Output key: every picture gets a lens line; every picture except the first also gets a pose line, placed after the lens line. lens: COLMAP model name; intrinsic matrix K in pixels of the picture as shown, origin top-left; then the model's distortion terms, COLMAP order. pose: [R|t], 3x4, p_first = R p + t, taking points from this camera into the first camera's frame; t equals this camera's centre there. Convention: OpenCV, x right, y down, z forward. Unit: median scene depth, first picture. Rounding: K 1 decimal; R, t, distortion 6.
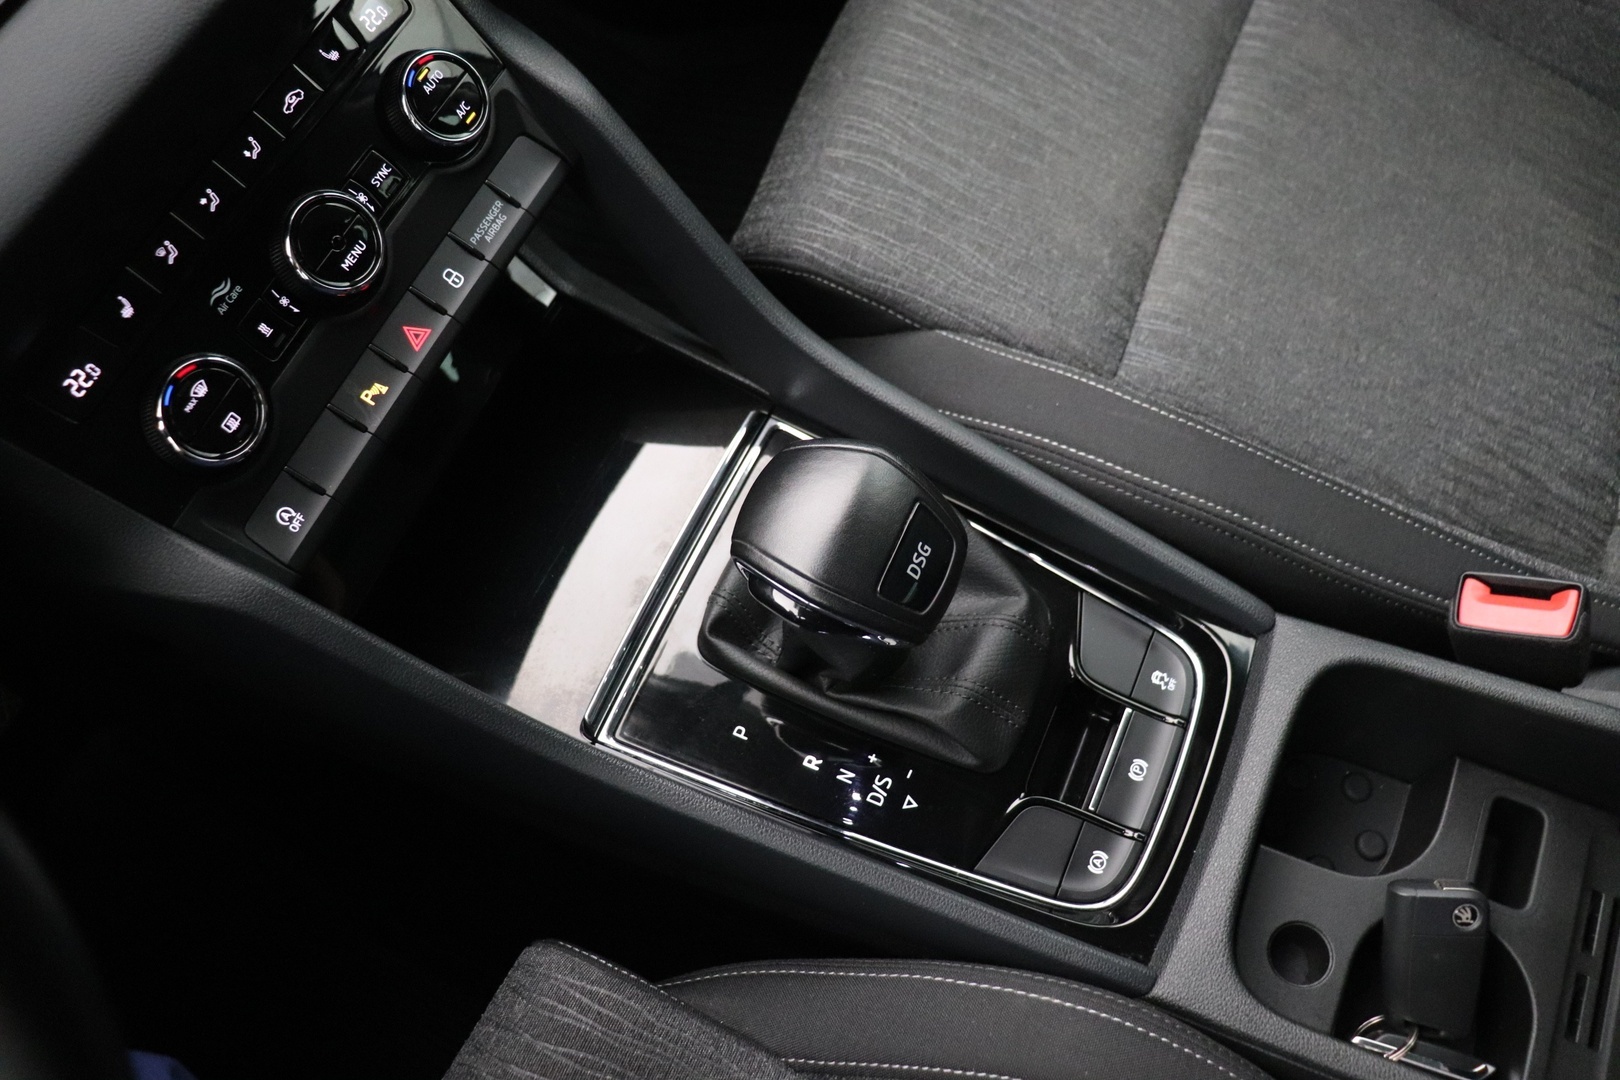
lens RADIAL K [[1308.4, 0, 819.9], [0, 1308.4, 575.8], [0, 0, 1]] dist [-0.181878, 0.139876]
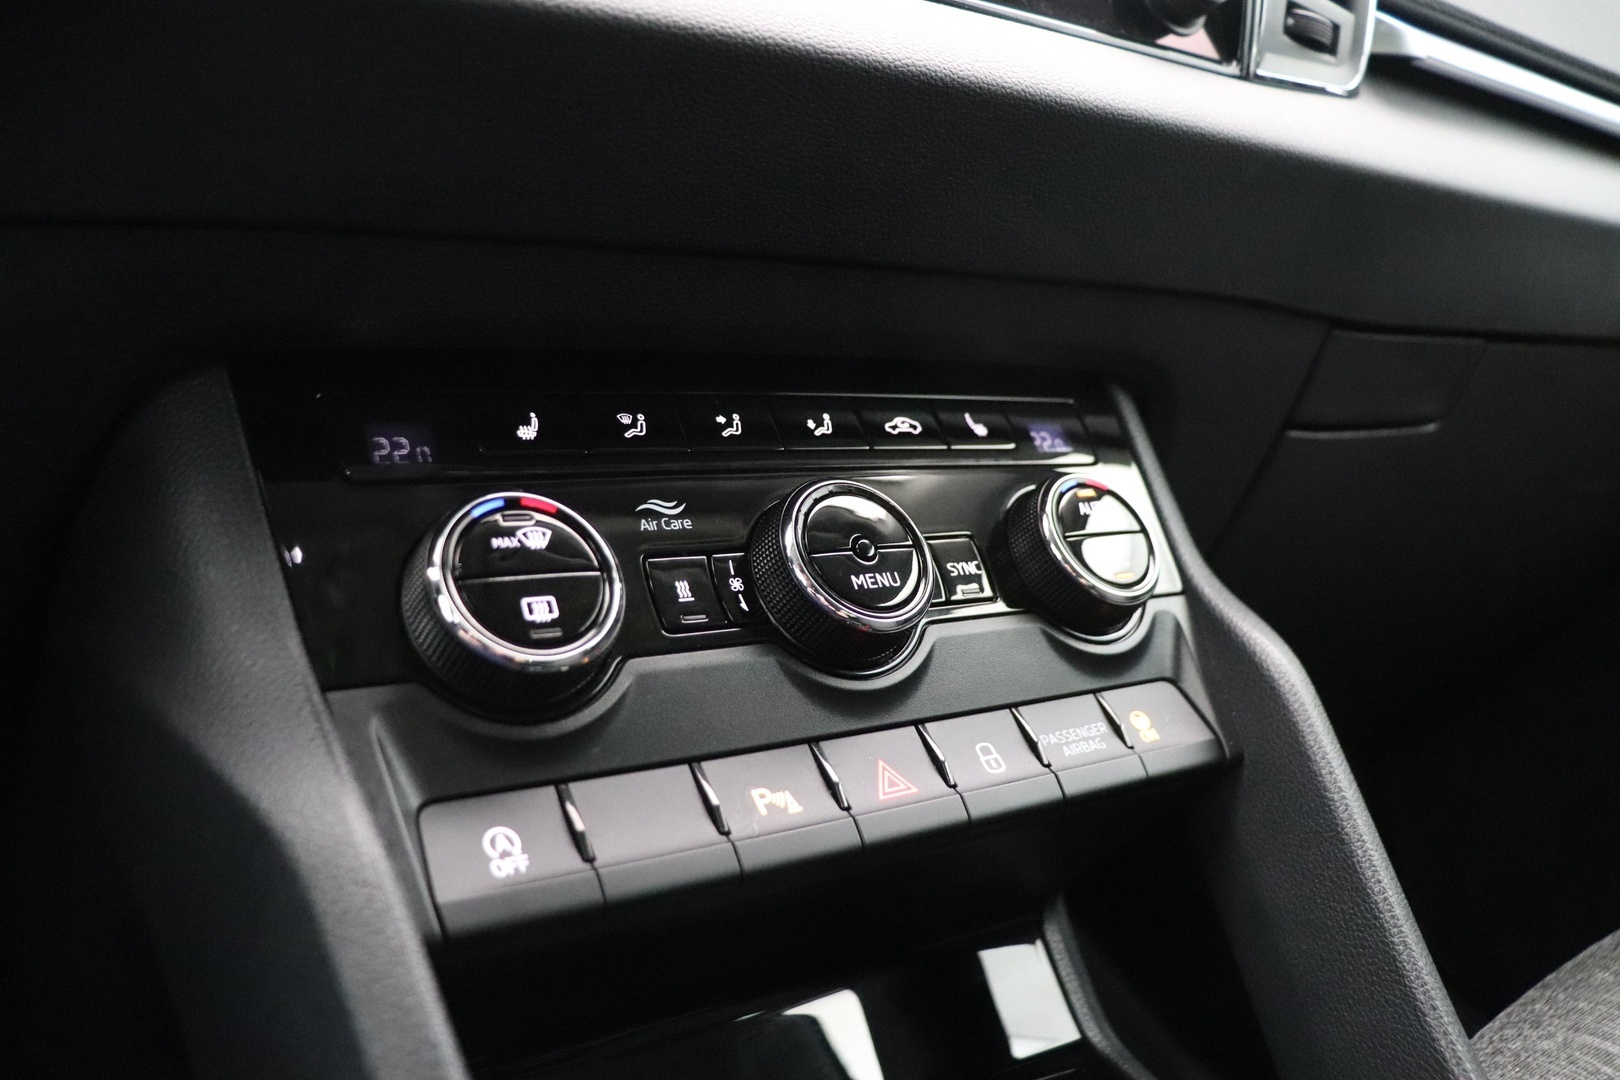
lens RADIAL K [[1308.4, 0, 819.9], [0, 1308.4, 575.8], [0, 0, 1]] dist [-0.181878, 0.139876]
pose [[0.851035, 0.207050, -0.482565, -0.094630], [-0.510456, 0.541779, -0.667765, 0.170450], [0.123183, 0.814620, 0.566763, 0.652560]]
